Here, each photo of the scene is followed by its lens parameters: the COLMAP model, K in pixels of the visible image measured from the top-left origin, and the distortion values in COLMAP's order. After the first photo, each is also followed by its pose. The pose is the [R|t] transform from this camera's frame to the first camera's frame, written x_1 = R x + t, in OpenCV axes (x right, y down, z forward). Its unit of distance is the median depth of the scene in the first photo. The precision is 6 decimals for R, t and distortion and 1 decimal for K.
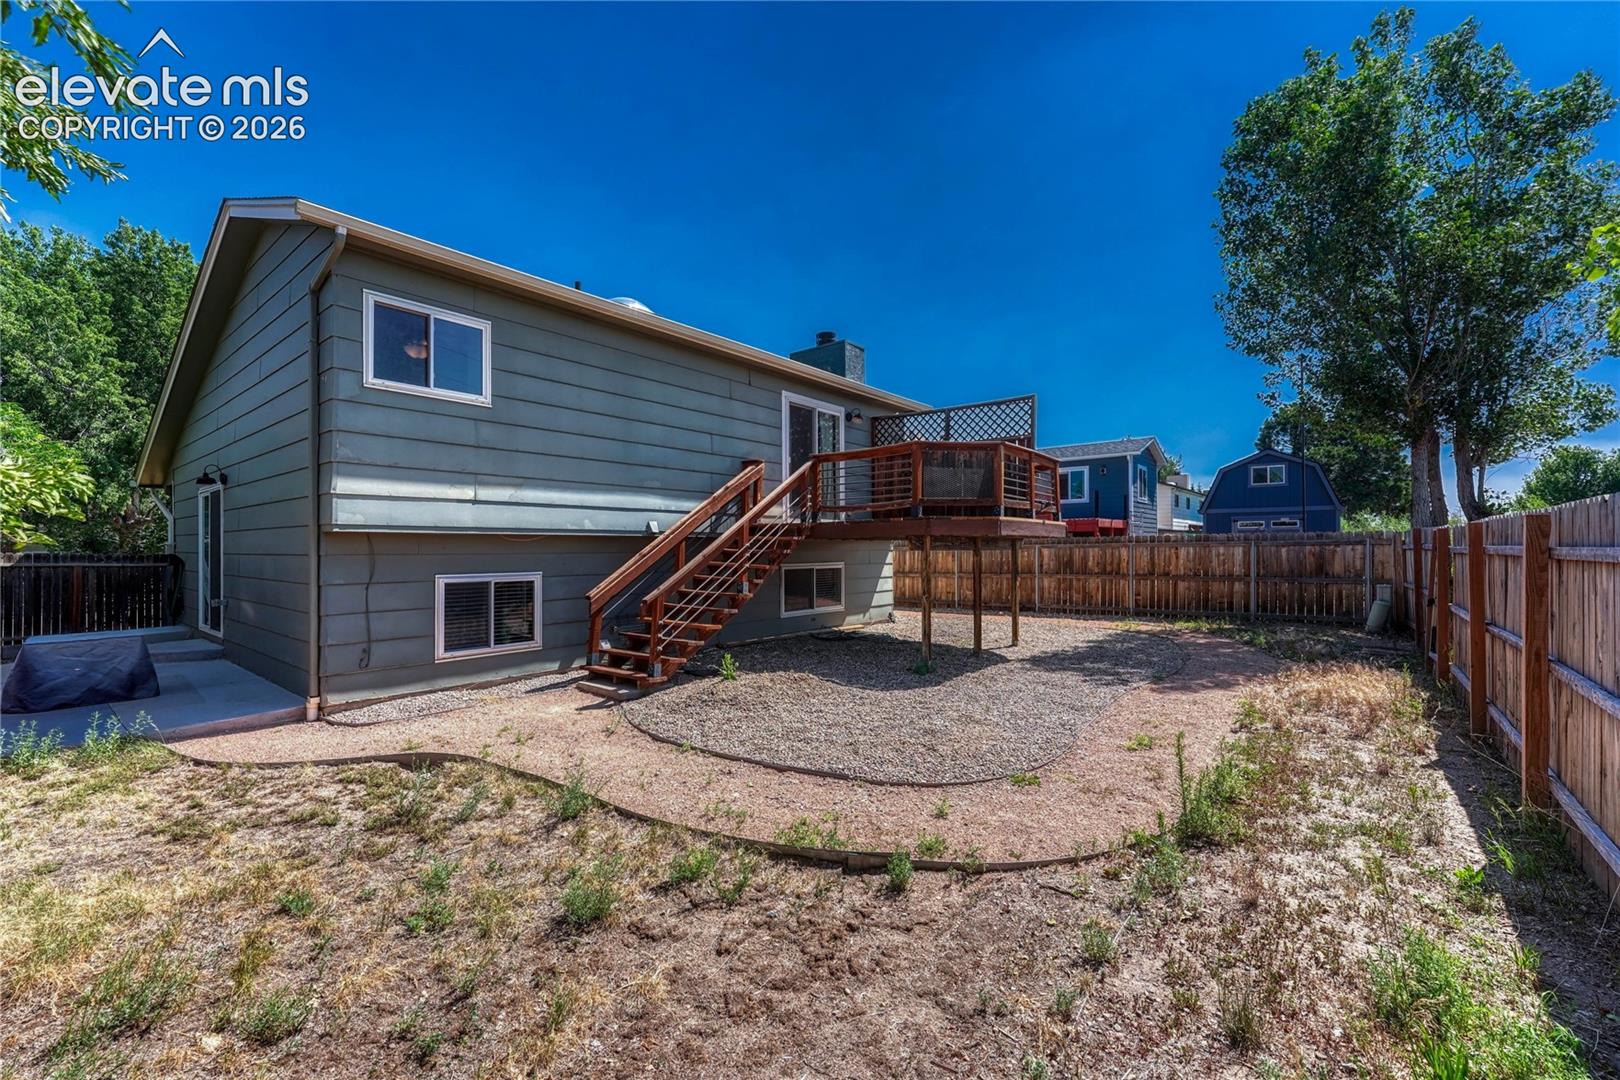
lens RADIAL K [[669.7, 0, 783.7], [0, 669.7, 534.9], [0, 0, 1]] dist [-0.000167, 0.000178]
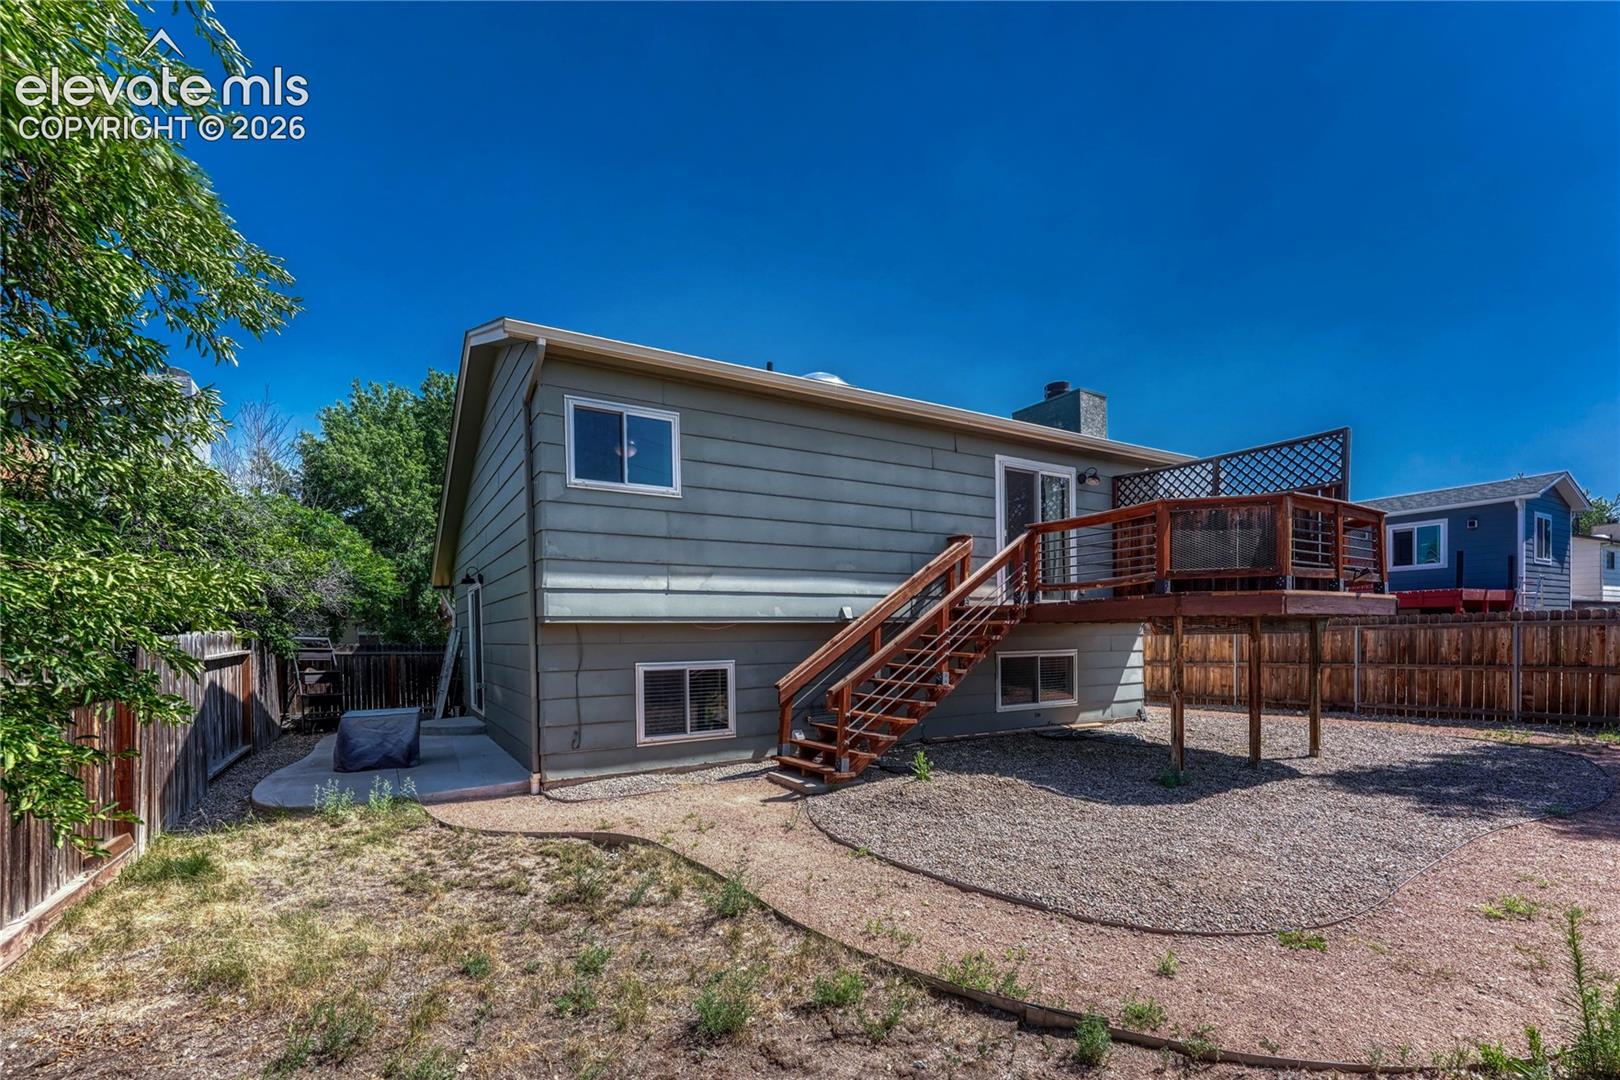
lens RADIAL K [[673.4, 0, 811.0], [0, 673.4, 640.1], [0, 0, 1]] dist [-0.007507, 0.005534]
pose [[0.938977, -0.007035, -0.343907, 0.096609], [0.016954, 0.999522, 0.025843, 0.001602], [0.343561, -0.030097, 0.938648, 0.107065]]
